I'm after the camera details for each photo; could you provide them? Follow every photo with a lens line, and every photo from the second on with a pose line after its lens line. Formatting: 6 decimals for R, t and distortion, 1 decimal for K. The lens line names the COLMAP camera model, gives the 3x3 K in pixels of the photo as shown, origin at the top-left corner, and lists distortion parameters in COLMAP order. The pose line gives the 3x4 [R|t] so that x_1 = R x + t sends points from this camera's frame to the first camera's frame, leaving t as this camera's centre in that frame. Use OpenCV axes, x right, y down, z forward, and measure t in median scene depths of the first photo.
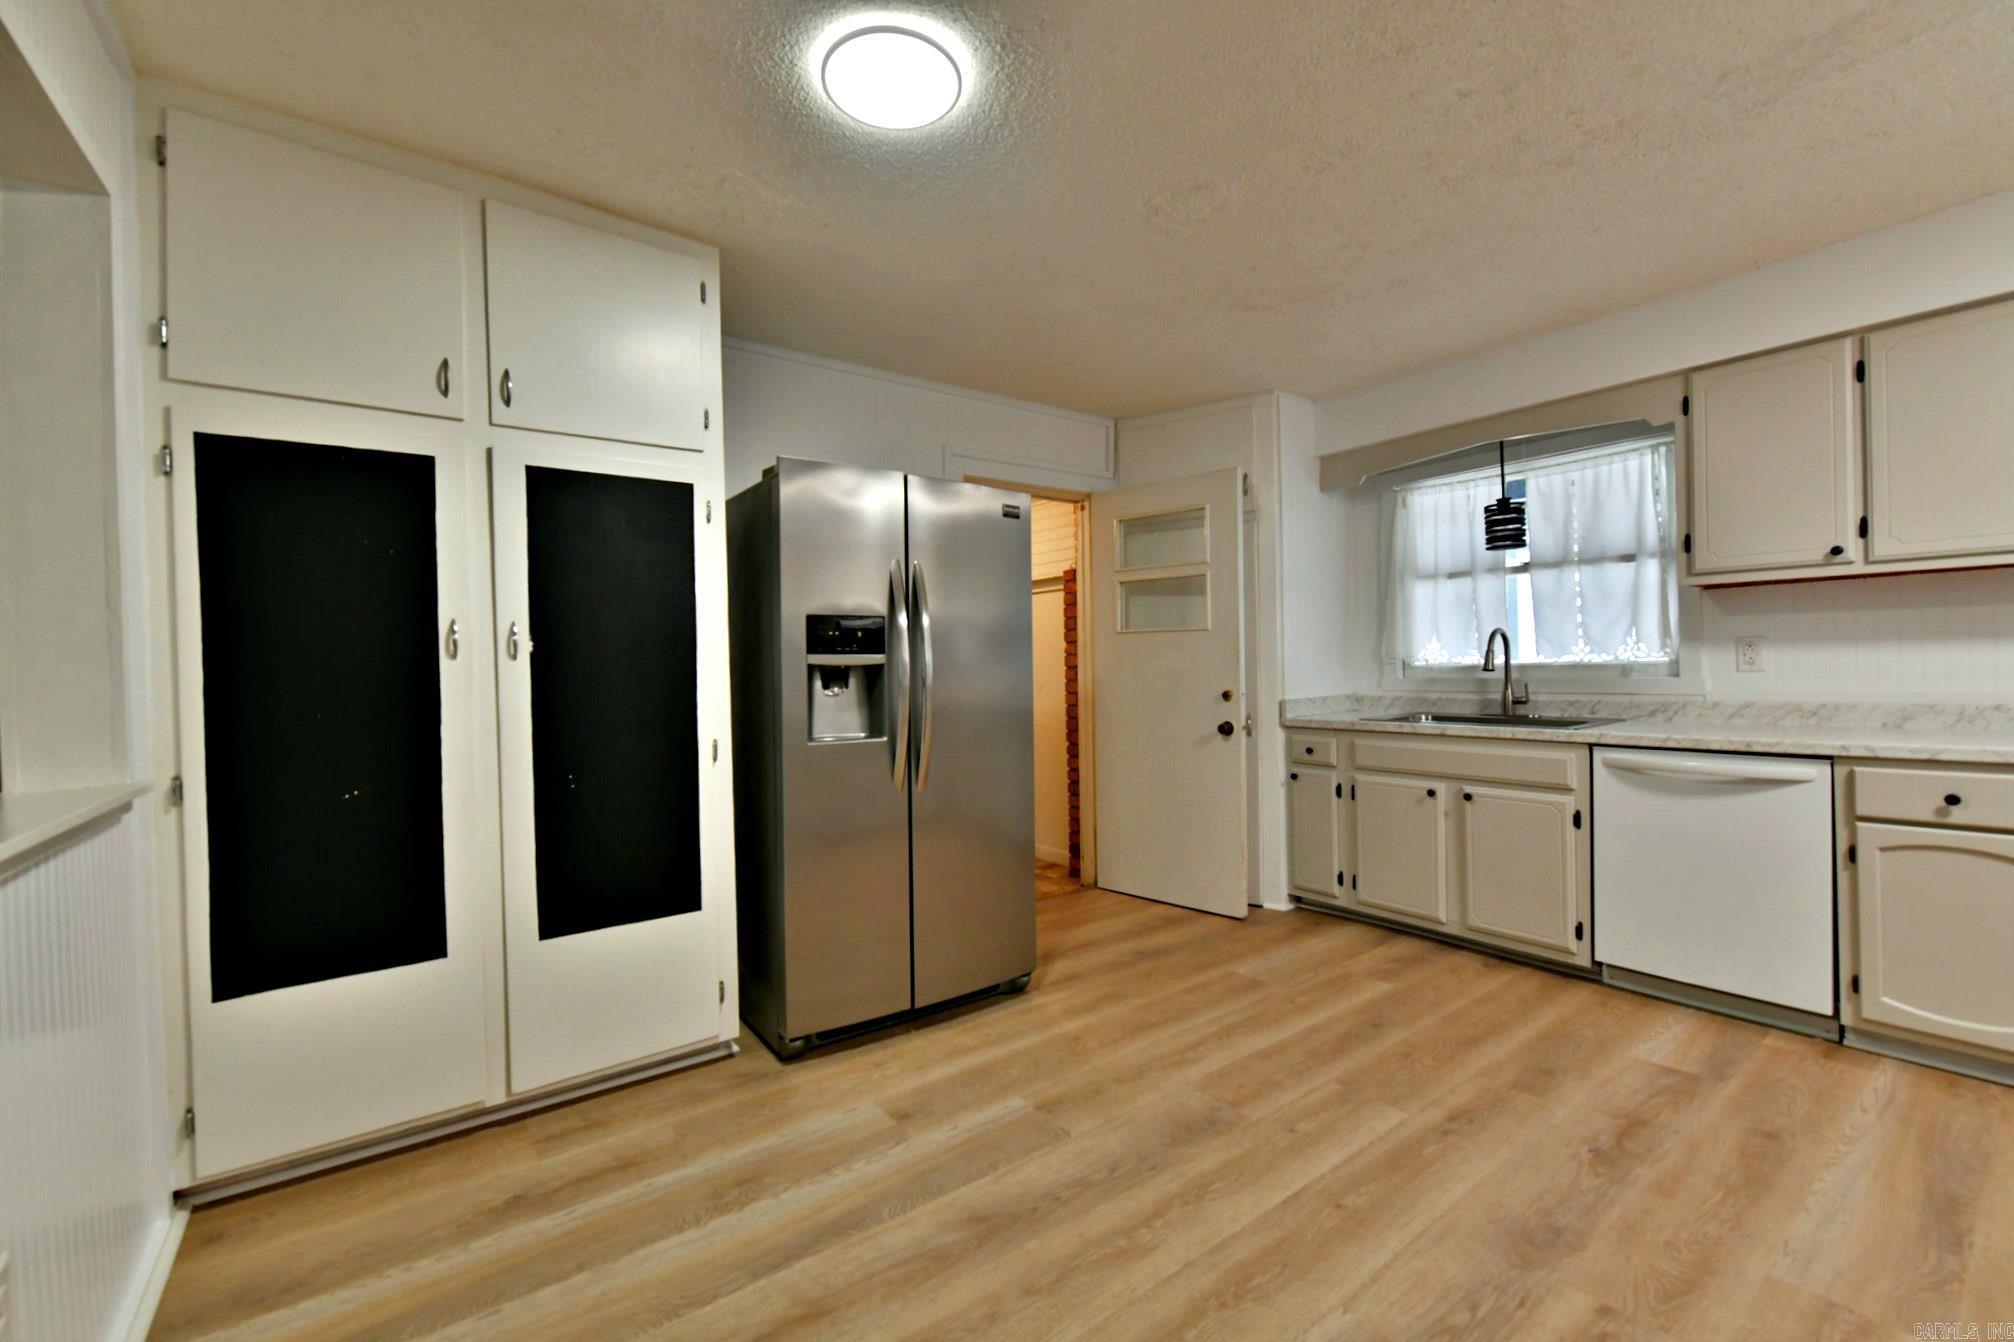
lens RADIAL K [[825.5, 0, 1007.4], [0, 825.5, 674.1], [0, 0, 1]] dist [-0.007481, -0.000428]
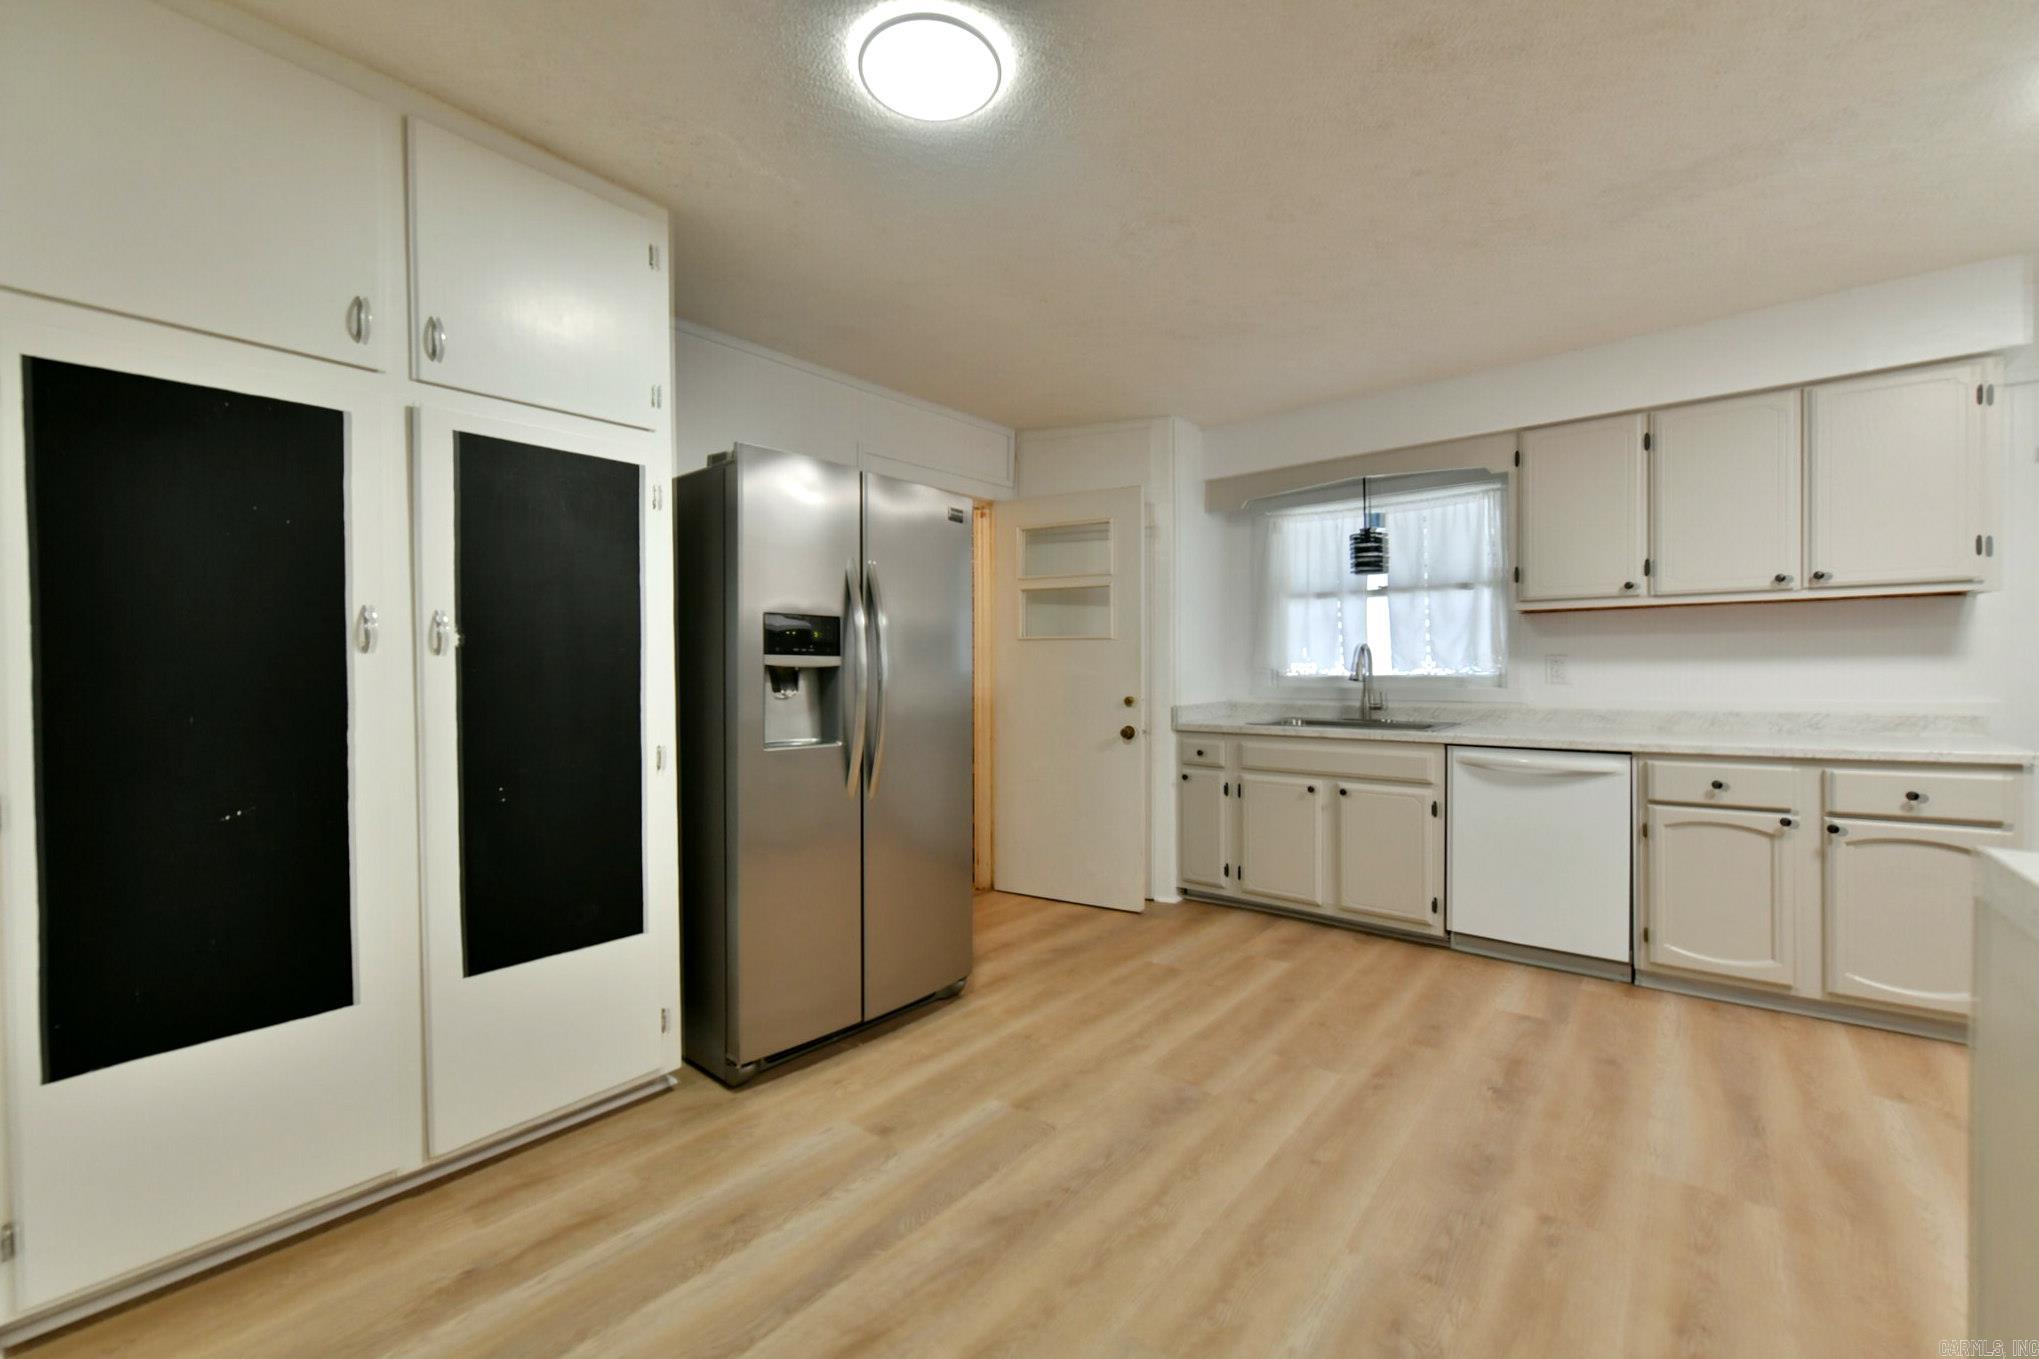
lens RADIAL K [[824.4, 0, 1019.5], [0, 824.4, 682.9], [0, 0, 1]] dist [-0.008345, -0.000296]
pose [[0.971465, 0.009986, 0.236971, -0.181438], [-0.010457, 0.999945, 0.000731, 0.004472], [-0.236951, -0.003188, 0.971516, 0.016637]]
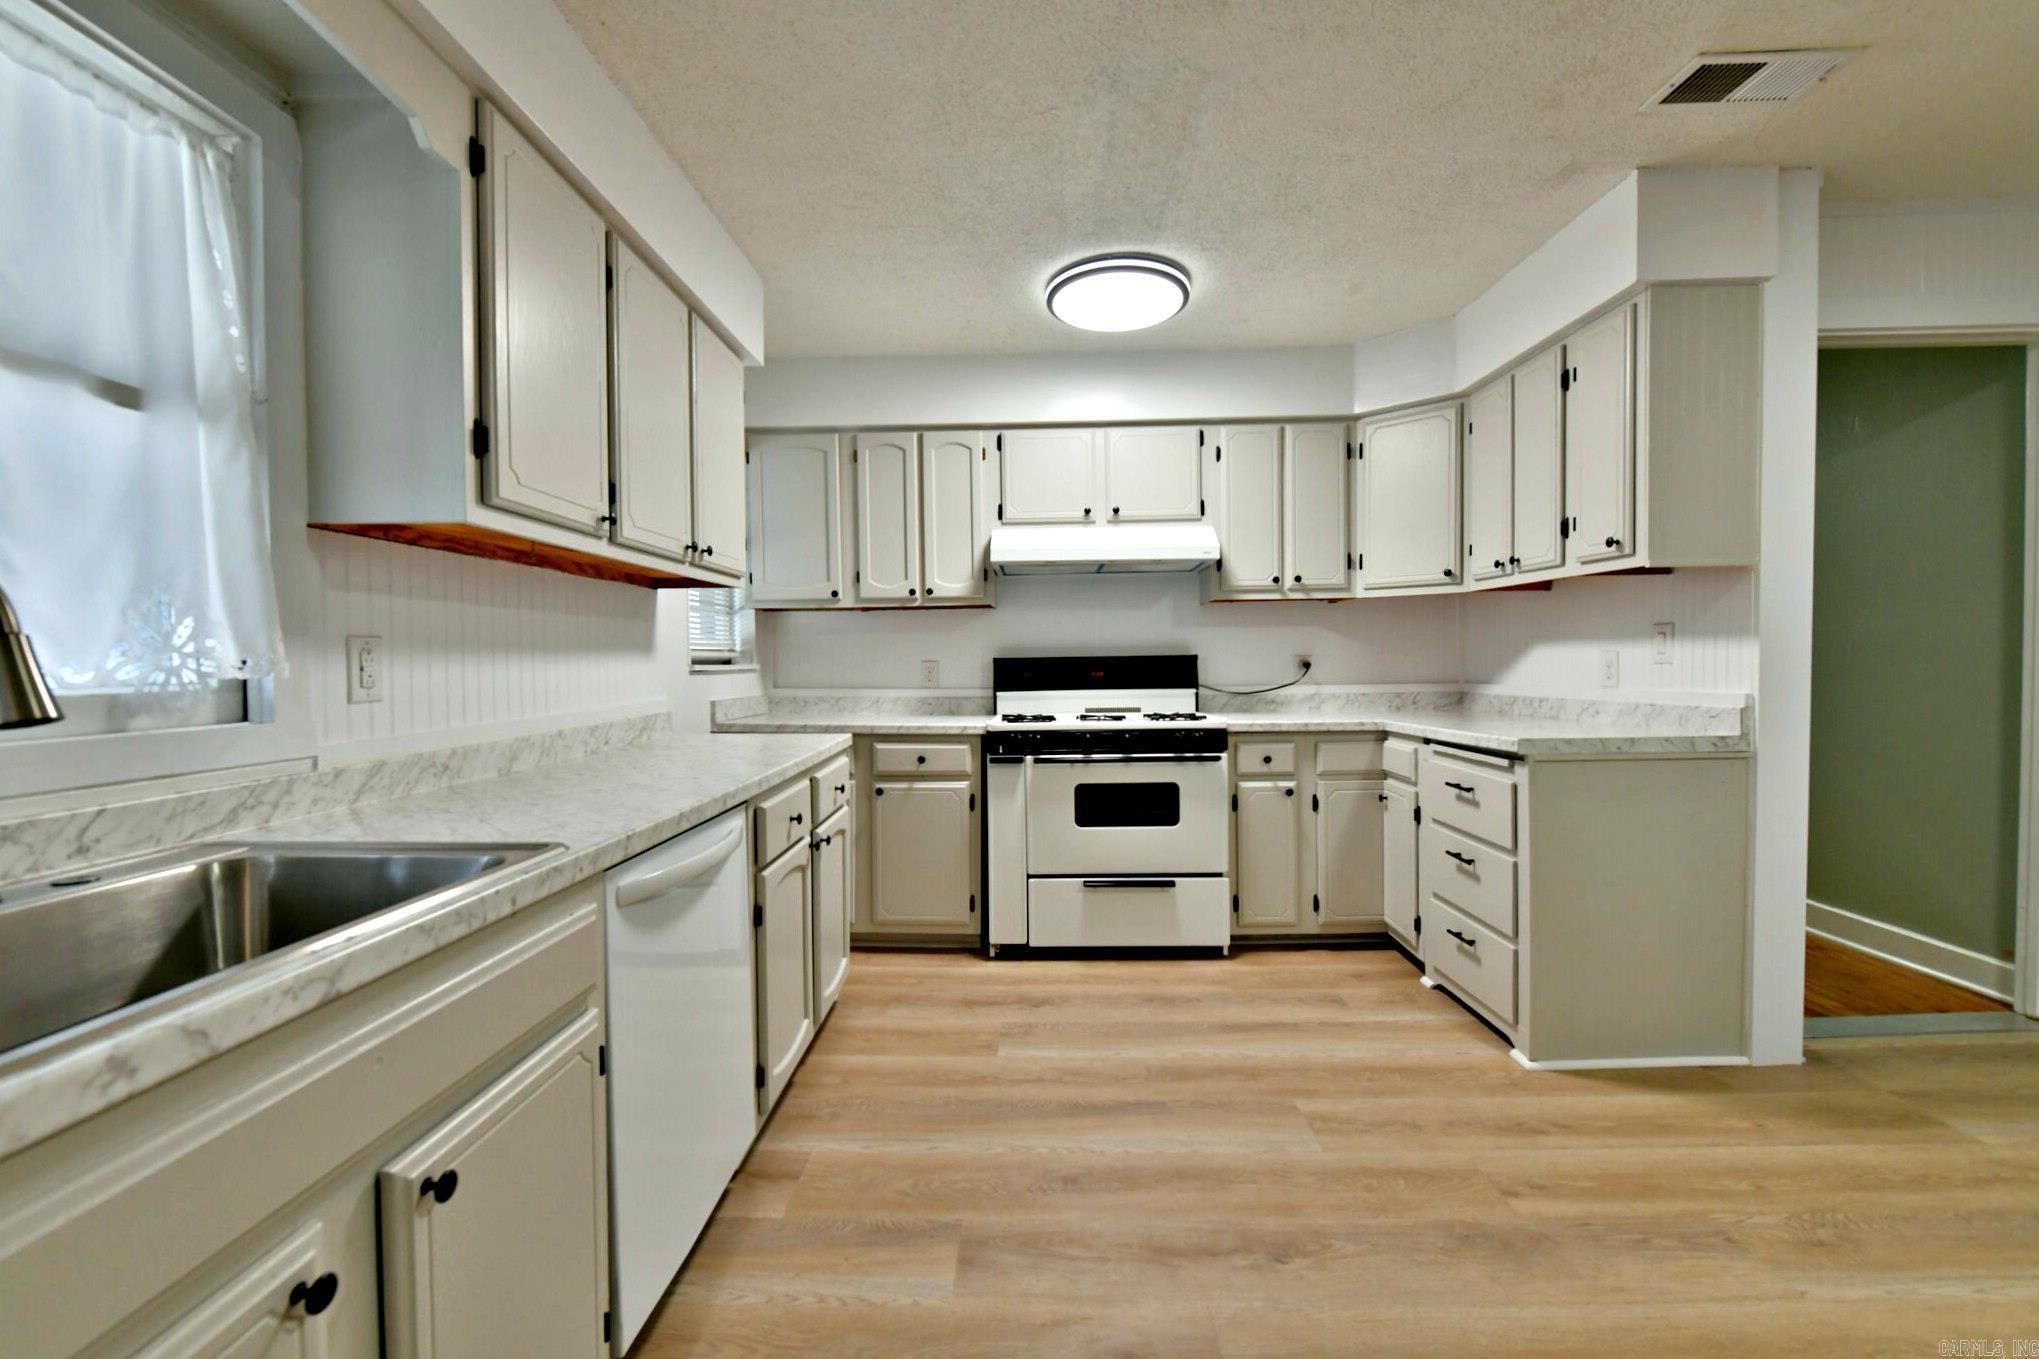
lens RADIAL K [[824.4, 0, 1019.5], [0, 824.4, 682.9], [0, 0, 1]] dist [-0.008345, -0.000296]
pose [[-0.786455, 0.013758, 0.617495, 0.325690], [0.036312, 0.999053, 0.023988, -0.015091], [-0.616580, 0.041288, -0.786209, 1.412776]]
